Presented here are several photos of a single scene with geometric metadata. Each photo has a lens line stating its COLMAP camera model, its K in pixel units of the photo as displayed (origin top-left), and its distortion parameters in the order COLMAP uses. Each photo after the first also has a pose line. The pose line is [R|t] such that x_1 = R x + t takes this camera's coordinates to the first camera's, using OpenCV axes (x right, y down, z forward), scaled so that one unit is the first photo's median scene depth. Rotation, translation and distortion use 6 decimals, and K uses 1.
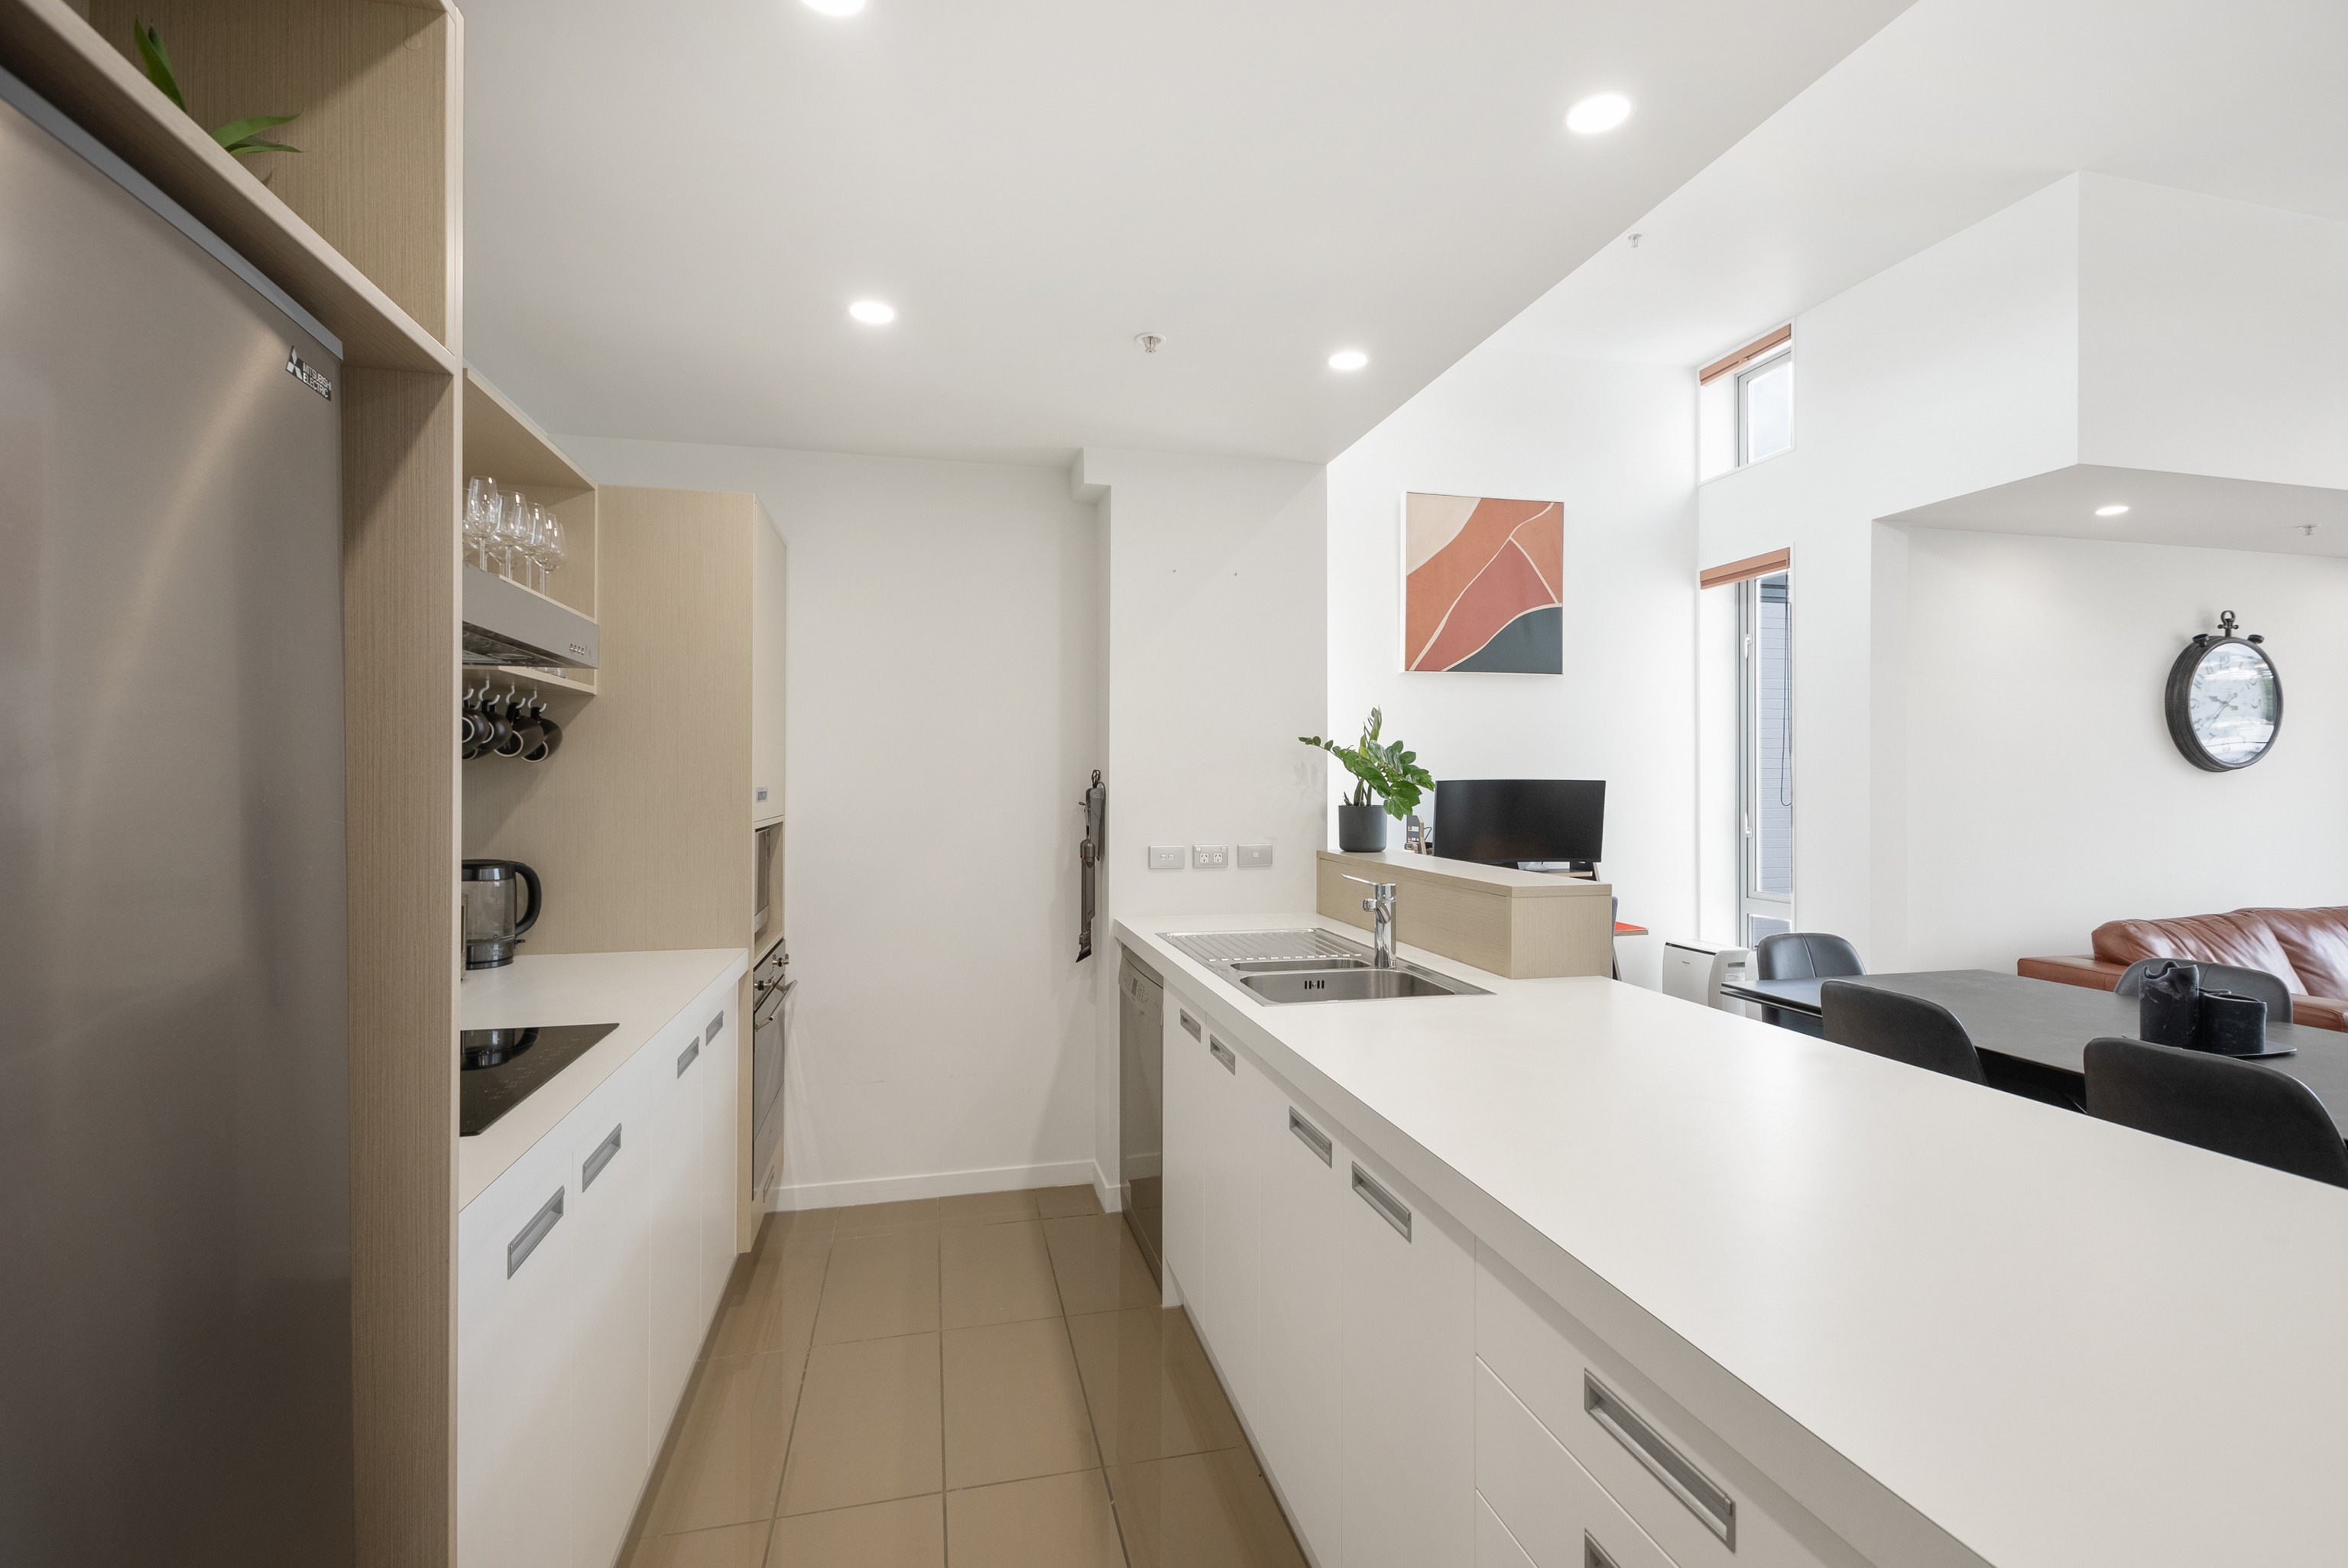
lens RADIAL K [[1067.0, 0, 1175.4], [0, 1067.0, 777.1], [0, 0, 1]] dist [-0.001655, -0.000480]
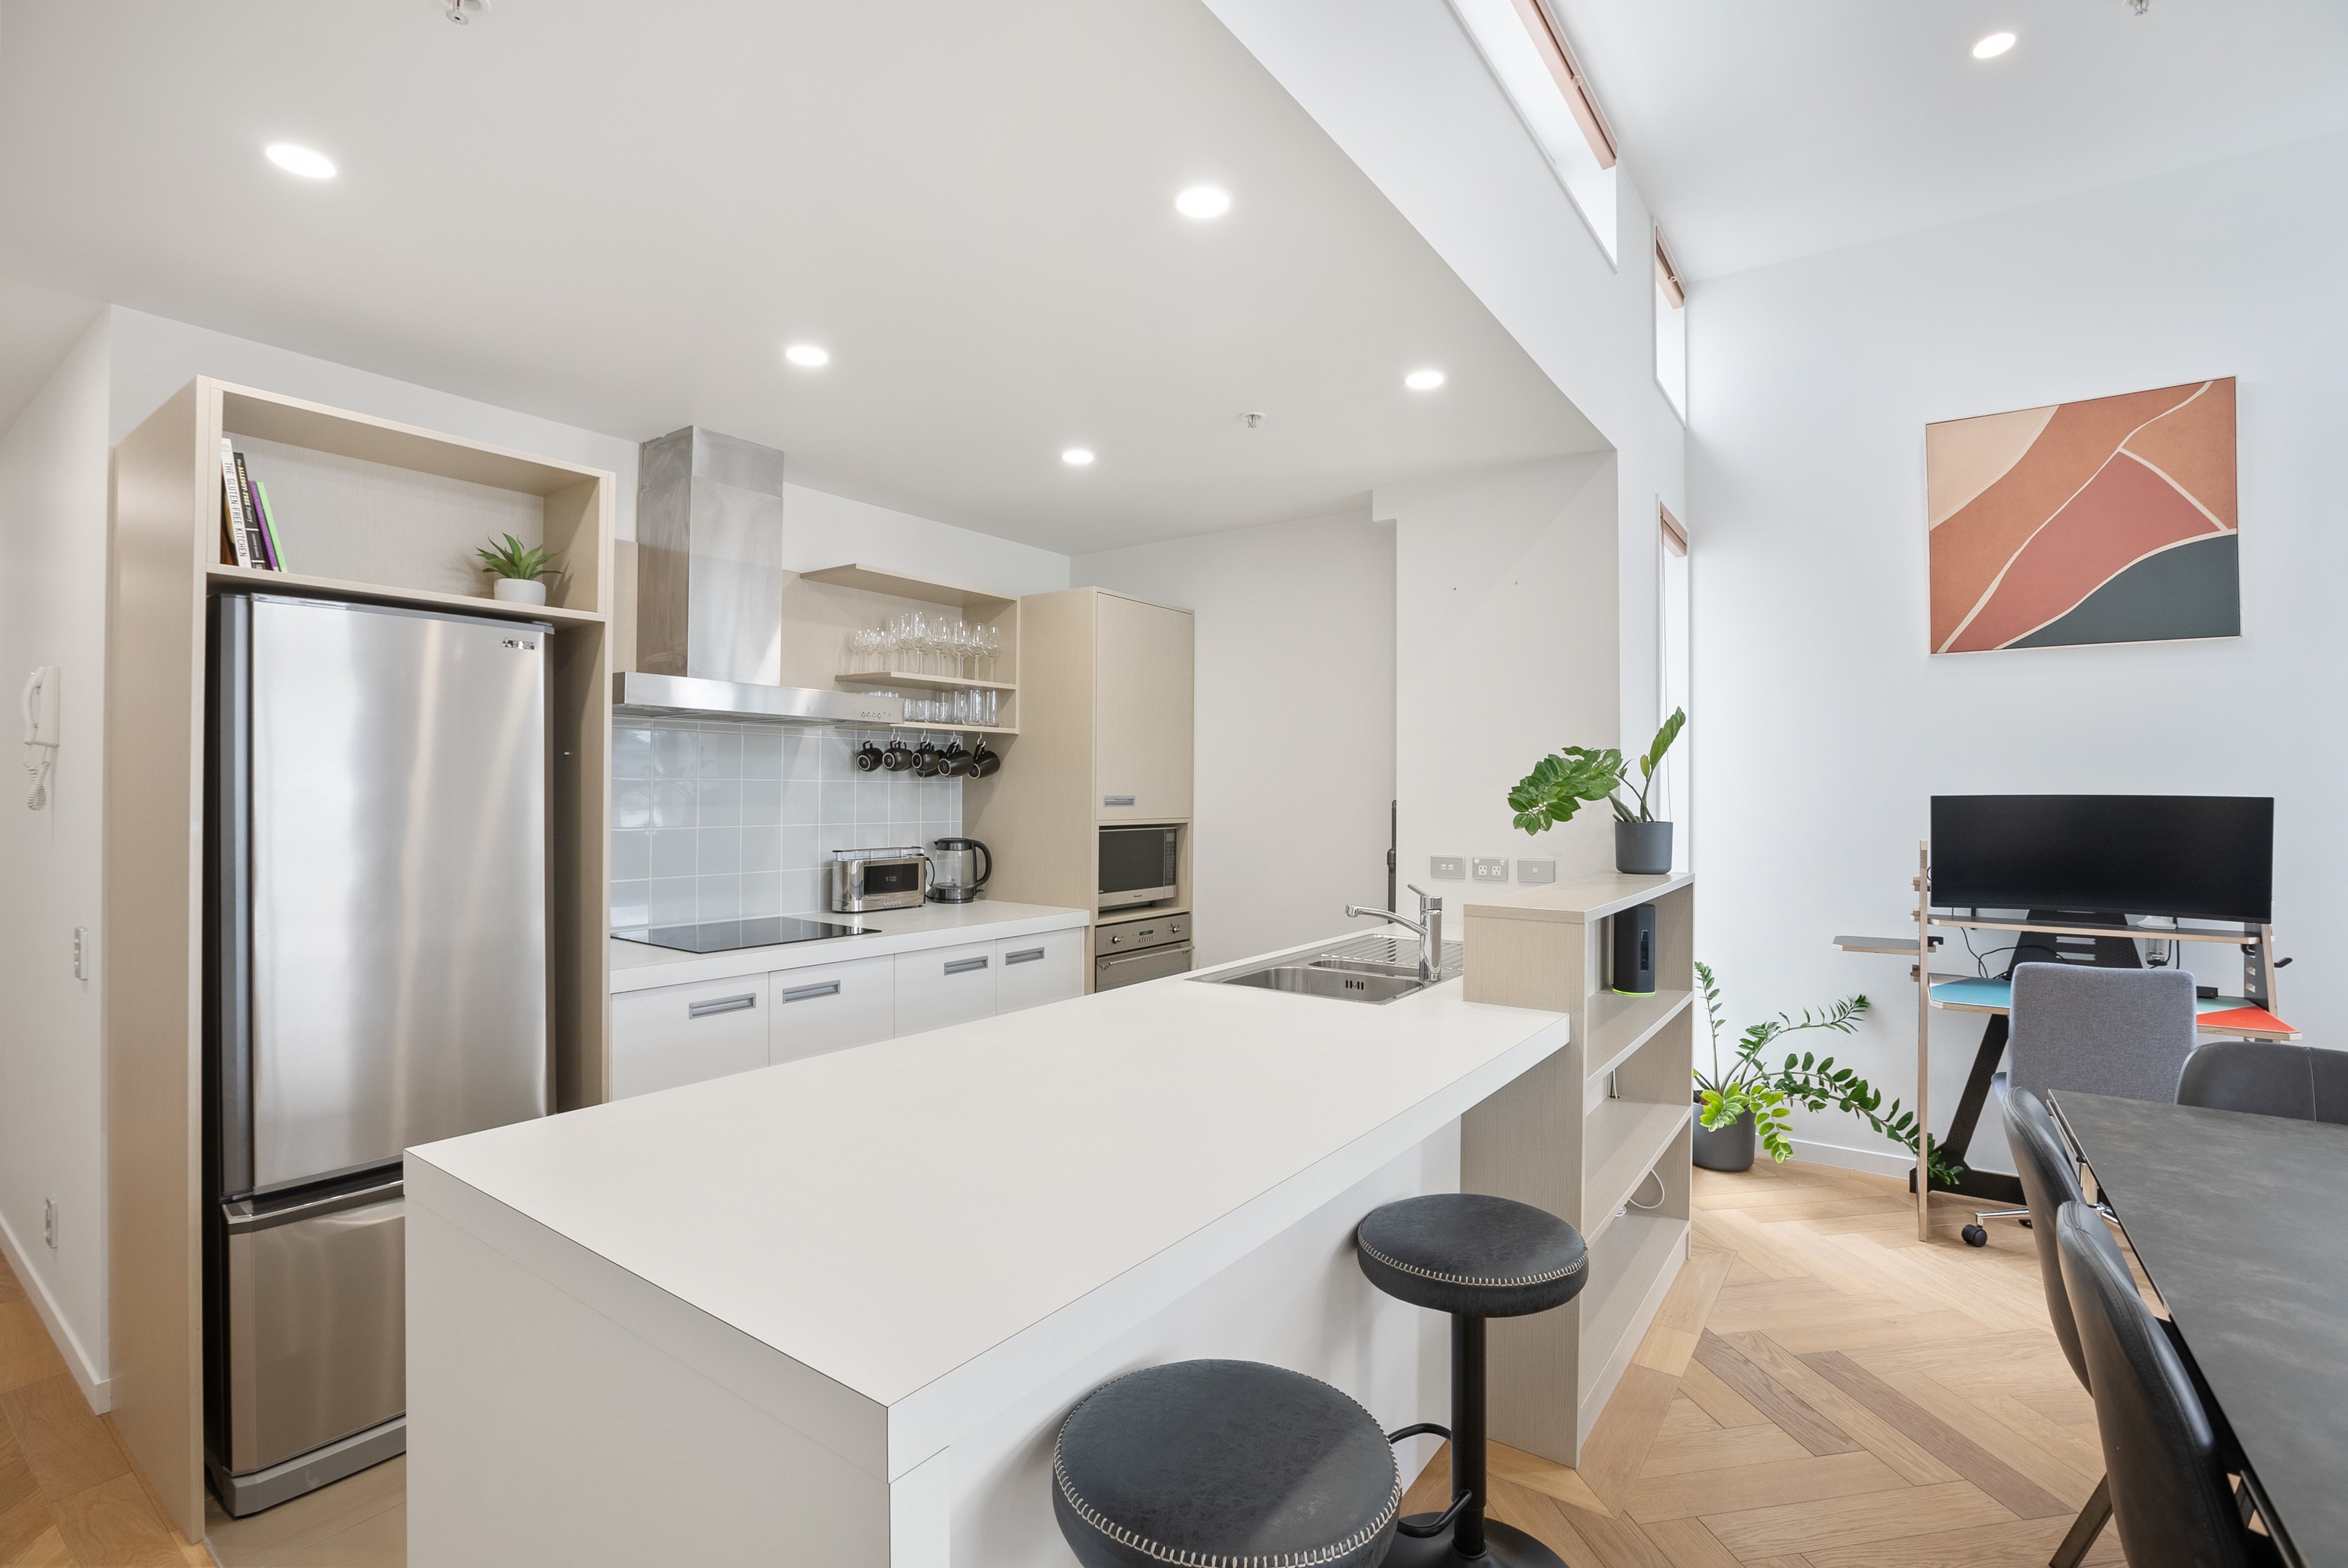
lens RADIAL K [[1085.9, 0, 1181.6], [0, 1085.9, 786.3], [0, 0, 1]] dist [-0.050365, 0.016040]
pose [[0.655347, 0.000461, -0.755328, 0.499494], [-0.003640, 0.999990, -0.002547, 0.000451], [0.755319, 0.004419, 0.655342, 0.098778]]
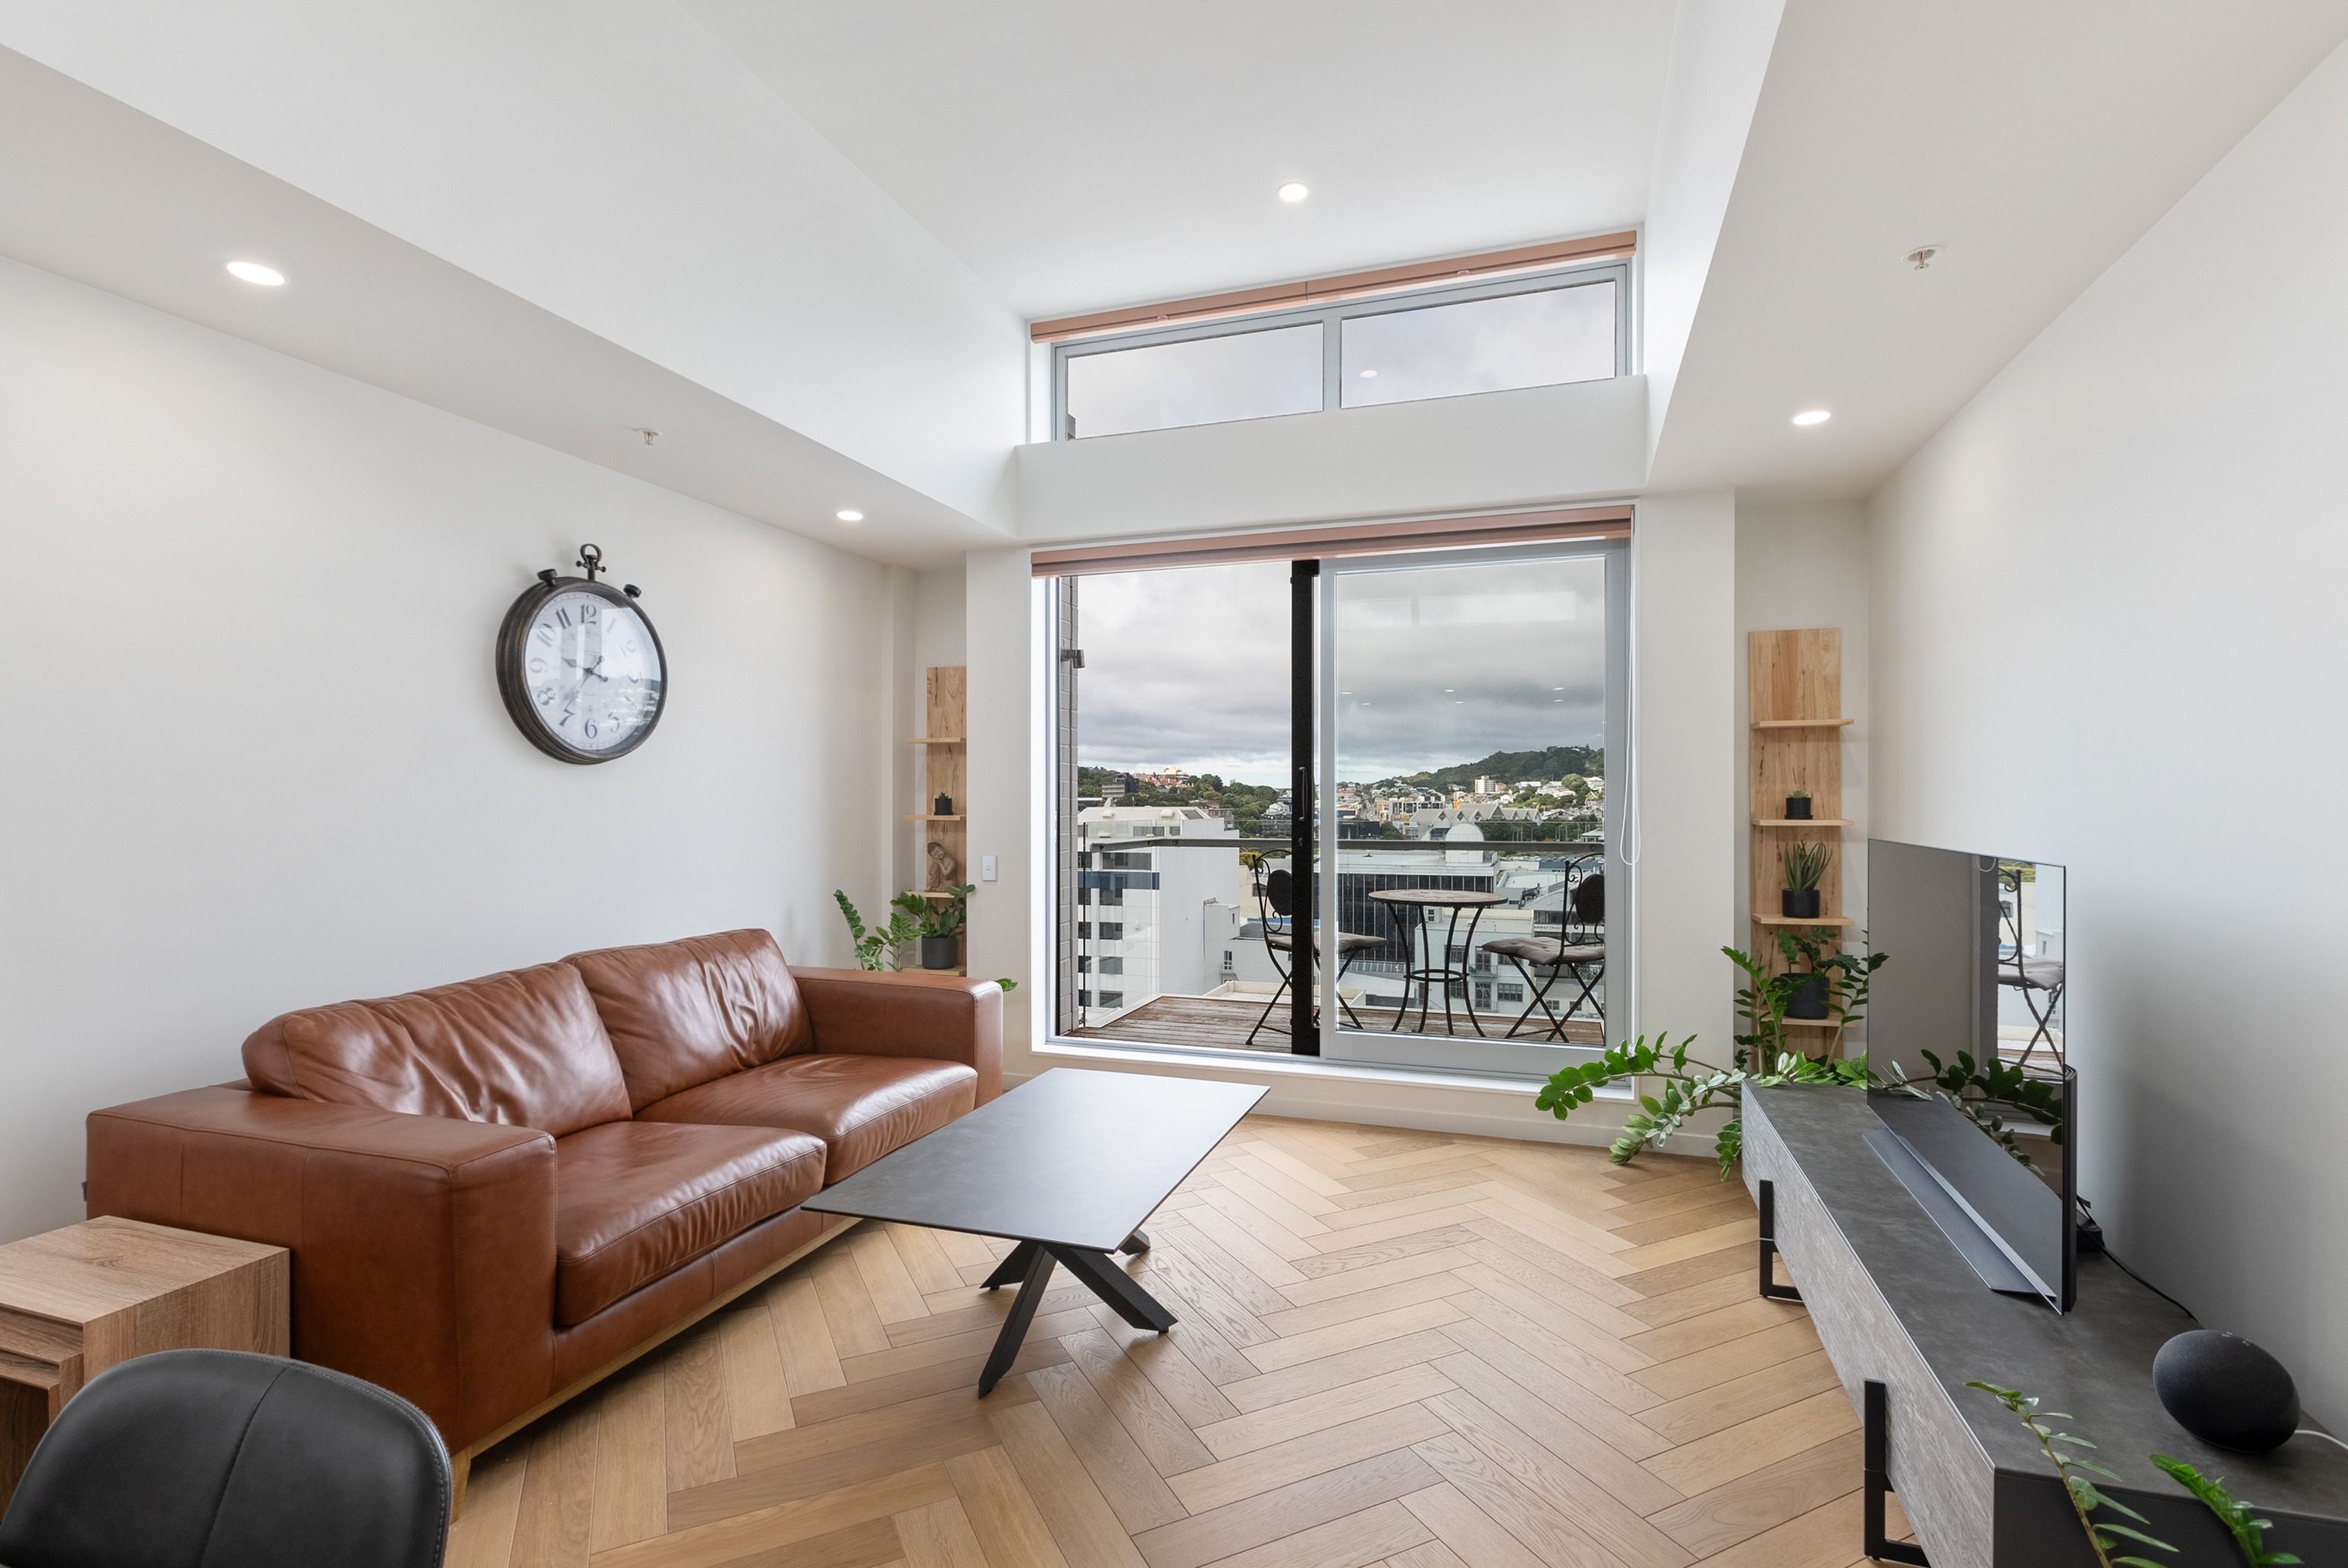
lens RADIAL K [[1085.9, 0, 1181.6], [0, 1085.9, 786.3], [0, 0, 1]] dist [-0.050365, 0.016040]
pose [[0.534474, 0.007948, 0.845148, 0.641148], [0.000709, 0.999951, -0.009852, 0.020250], [-0.845185, 0.005865, 0.534442, 0.287538]]
